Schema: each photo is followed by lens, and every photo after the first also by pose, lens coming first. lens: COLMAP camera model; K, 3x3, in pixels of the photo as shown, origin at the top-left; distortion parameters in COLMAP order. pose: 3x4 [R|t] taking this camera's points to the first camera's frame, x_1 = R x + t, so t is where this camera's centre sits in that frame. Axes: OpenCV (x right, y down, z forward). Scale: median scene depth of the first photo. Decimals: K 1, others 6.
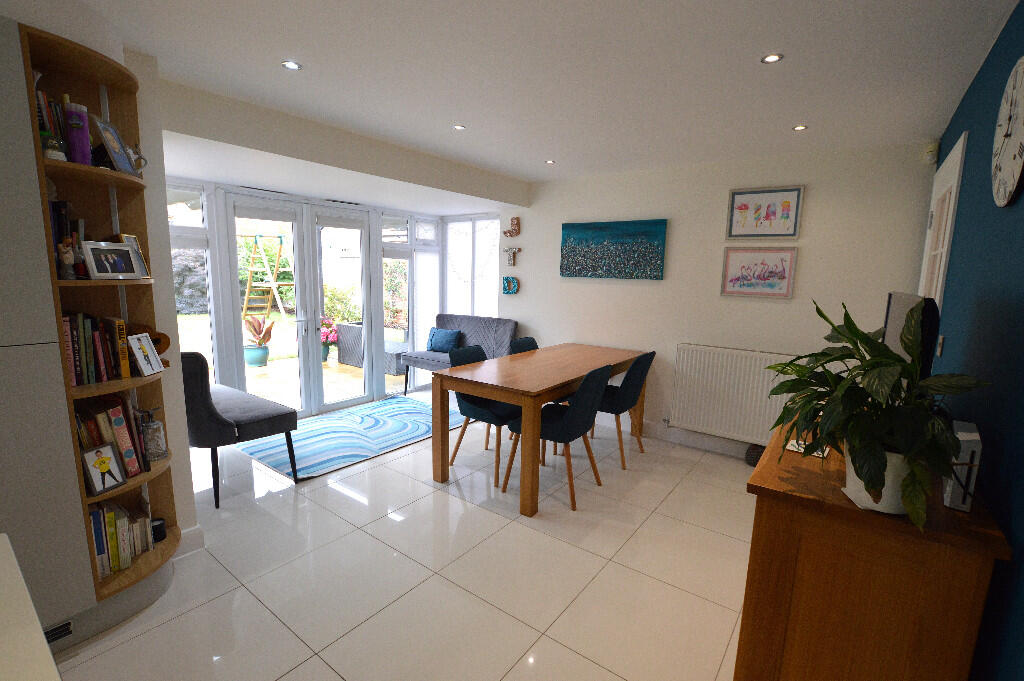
lens RADIAL K [[459.3, 0, 515.6], [0, 459.3, 345.8], [0, 0, 1]] dist [-0.031903, 0.003044]
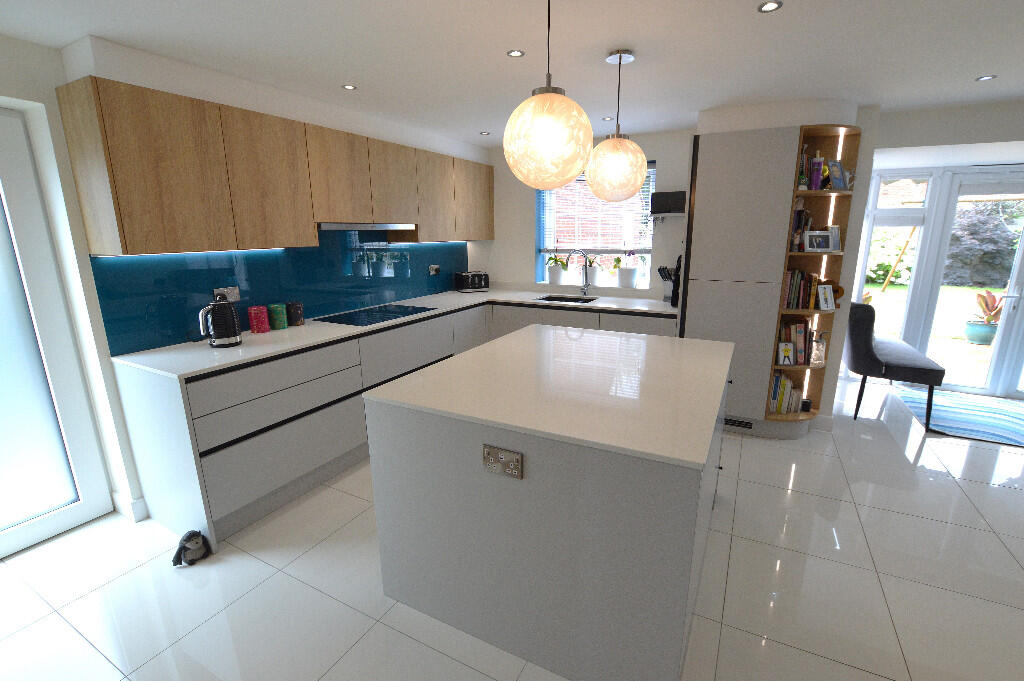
lens RADIAL K [[459.3, 0, 513.9], [0, 459.3, 343.8], [0, 0, 1]] dist [-0.031903, 0.003044]
pose [[0.153875, 0.210274, -0.965457, 0.343728], [-0.145559, 0.971258, 0.188338, 0.019731], [0.977310, 0.111551, 0.180060, -0.216449]]
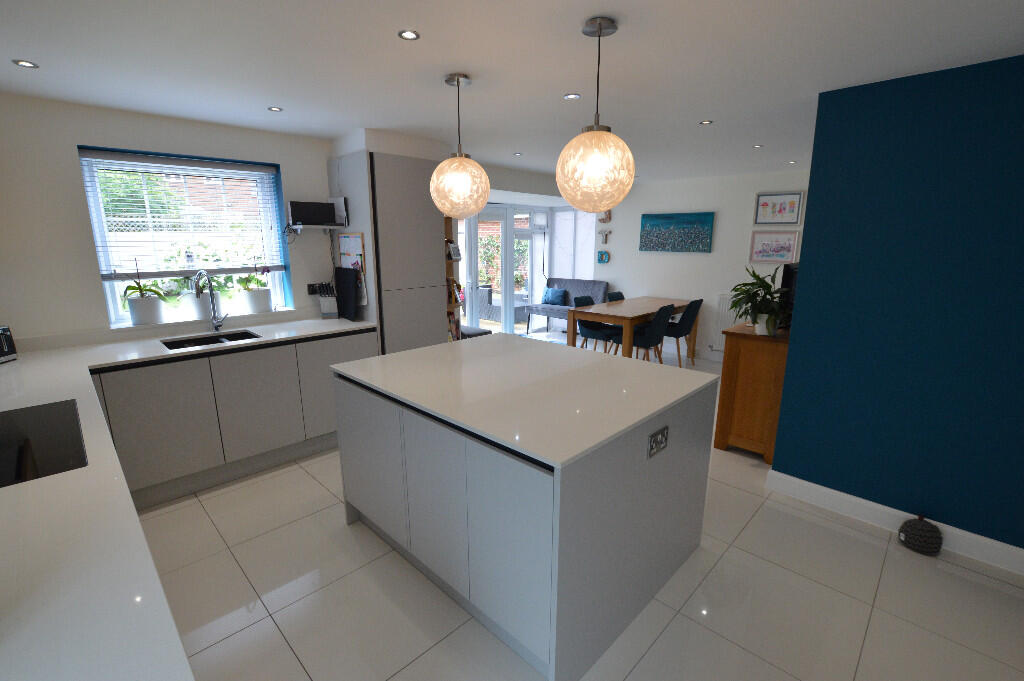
lens RADIAL K [[459.3, 0, 513.0], [0, 459.3, 346.1], [0, 0, 1]] dist [-0.031903, 0.003044]
pose [[0.990782, 0.009117, -0.135158, -0.127356], [0.000028, 0.997719, 0.067503, 0.066686], [0.135465, -0.066885, 0.988522, -0.642008]]
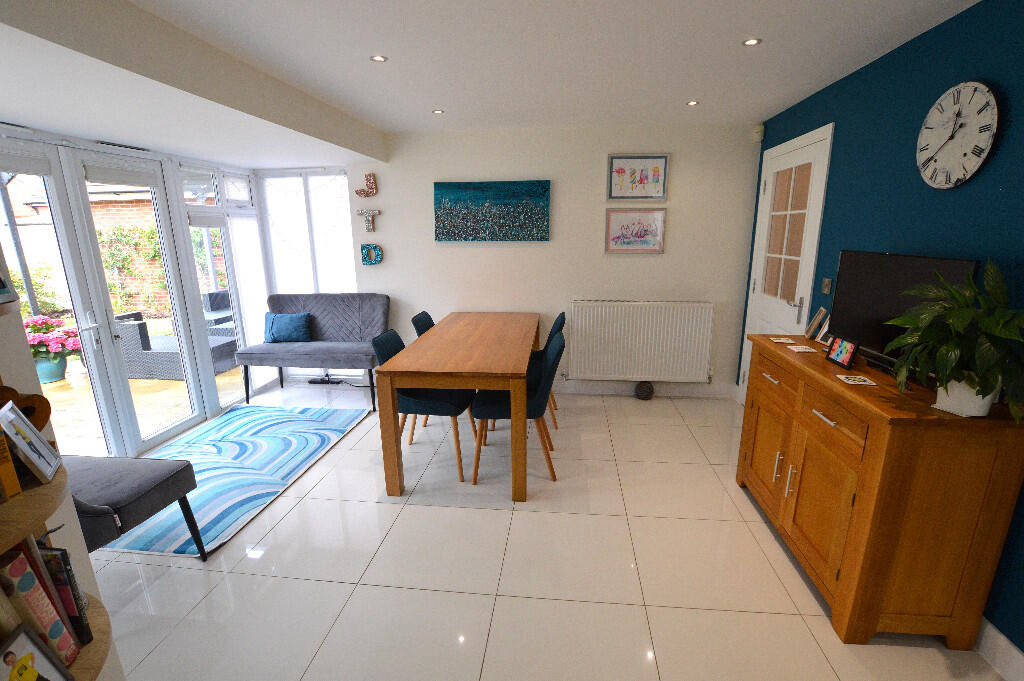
lens RADIAL K [[459.3, 0, 517.4], [0, 459.3, 346.3], [0, 0, 1]] dist [-0.031903, 0.003044]
pose [[0.859501, -0.154821, 0.487123, -0.299857], [0.108689, 0.986587, 0.121788, -0.047979], [-0.499444, -0.051732, 0.864800, 0.147294]]
